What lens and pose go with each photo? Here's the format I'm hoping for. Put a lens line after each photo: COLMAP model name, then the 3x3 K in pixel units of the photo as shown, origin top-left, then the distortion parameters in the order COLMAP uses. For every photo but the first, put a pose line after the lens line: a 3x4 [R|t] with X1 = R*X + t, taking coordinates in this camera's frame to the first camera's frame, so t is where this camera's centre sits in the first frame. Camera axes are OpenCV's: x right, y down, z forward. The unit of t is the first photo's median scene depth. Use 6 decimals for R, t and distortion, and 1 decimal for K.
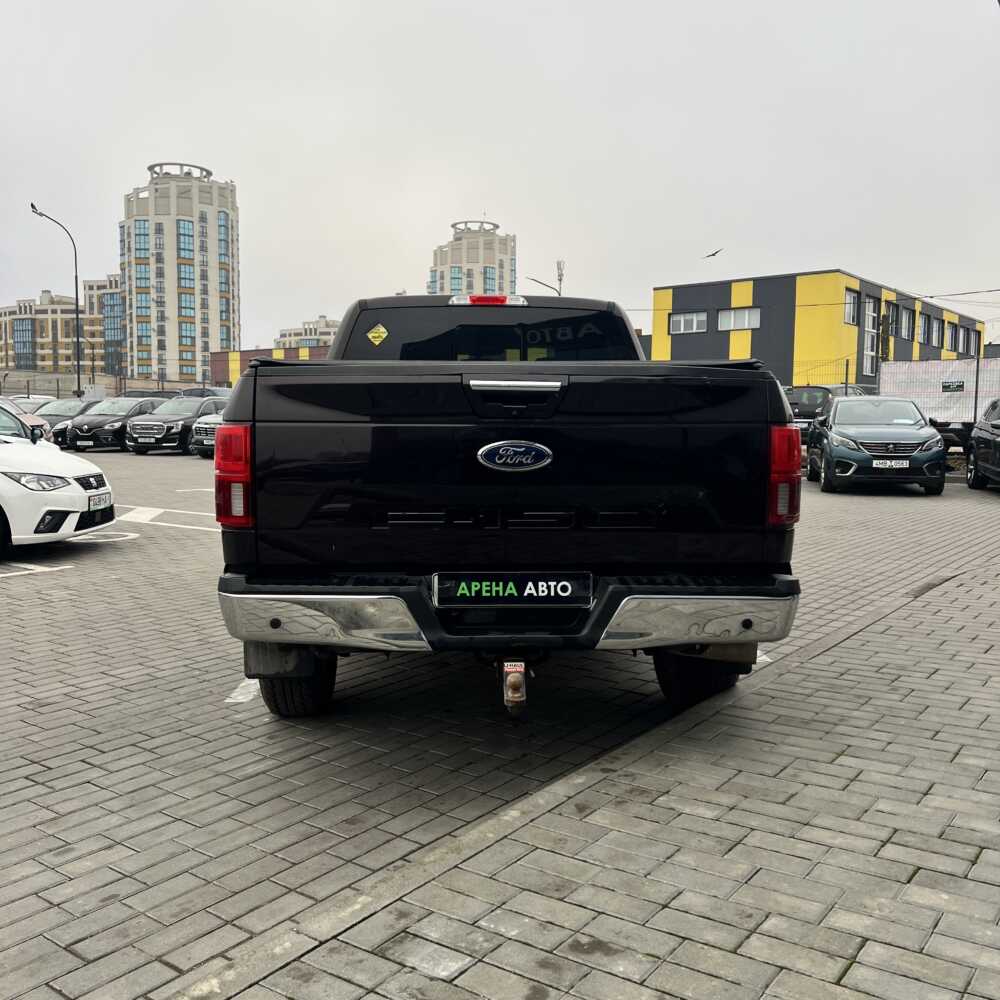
lens RADIAL K [[983.0, 0, 494.3], [0, 983.0, 503.4], [0, 0, 1]] dist [0.069140, -0.089007]
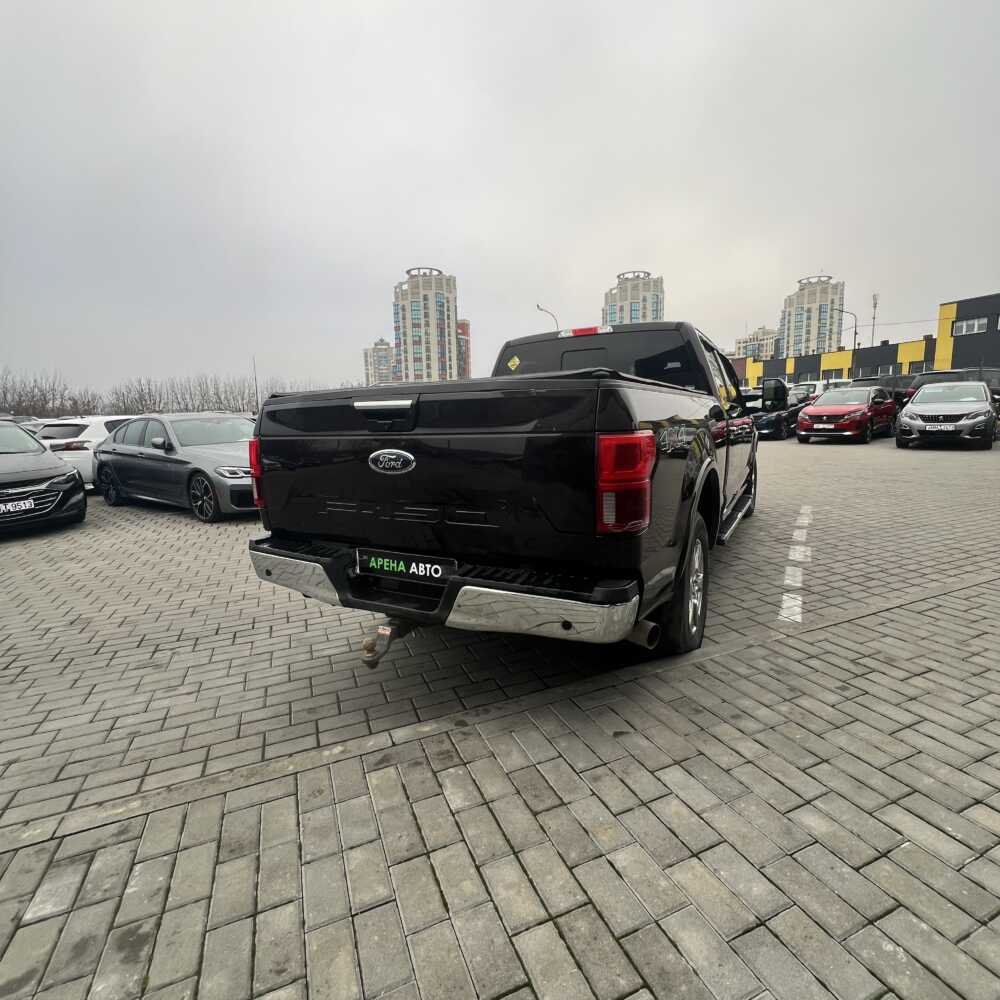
lens RADIAL K [[525.1, 0, 505.4], [0, 525.1, 498.8], [0, 0, 1]] dist [-0.002825, 0.000499]
pose [[0.859268, 0.049726, -0.509103, 0.471350], [-0.006152, 0.996196, 0.086919, -0.059374], [0.511489, -0.071555, 0.856305, 0.493883]]
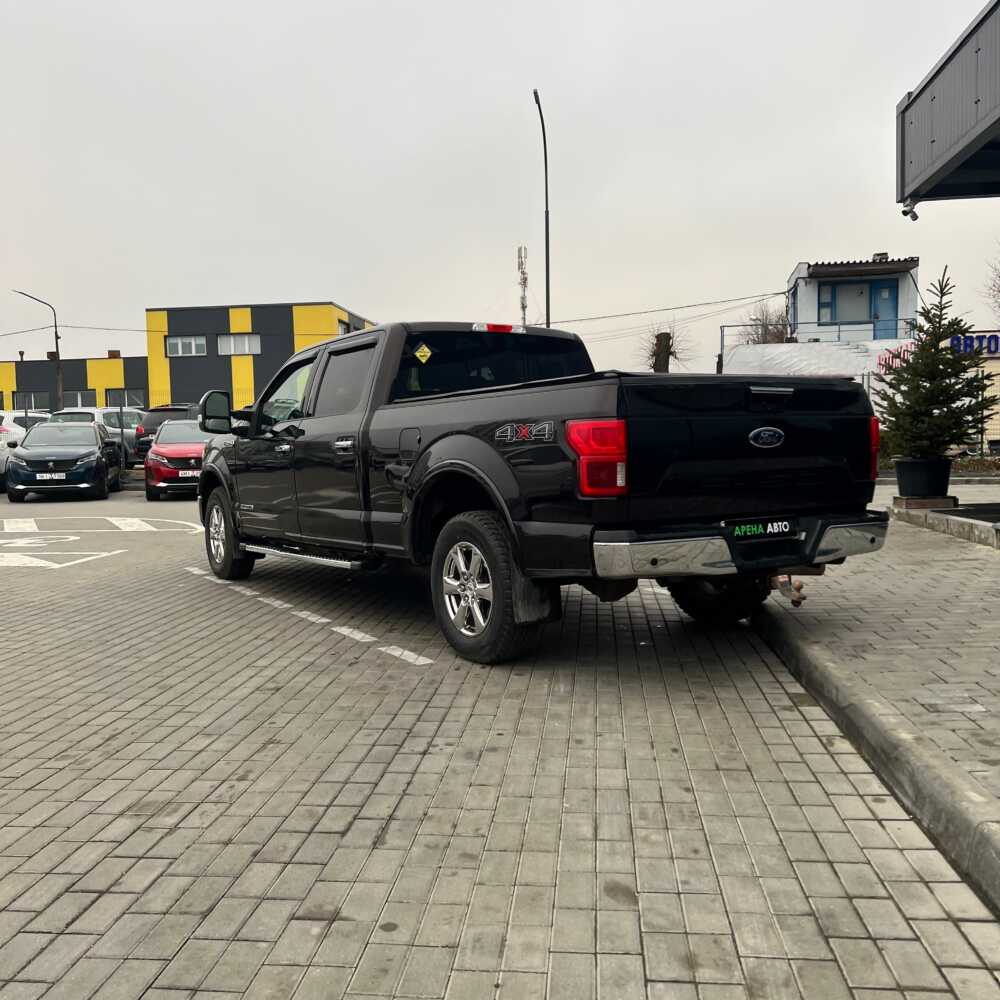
lens RADIAL K [[983.0, 0, 494.3], [0, 983.0, 503.4], [0, 0, 1]] dist [0.069140, -0.089007]
pose [[0.857982, -0.051050, 0.511137, -1.080666], [0.063962, 0.997923, -0.007697, 0.034579], [-0.509683, 0.039297, 0.859465, -0.072715]]
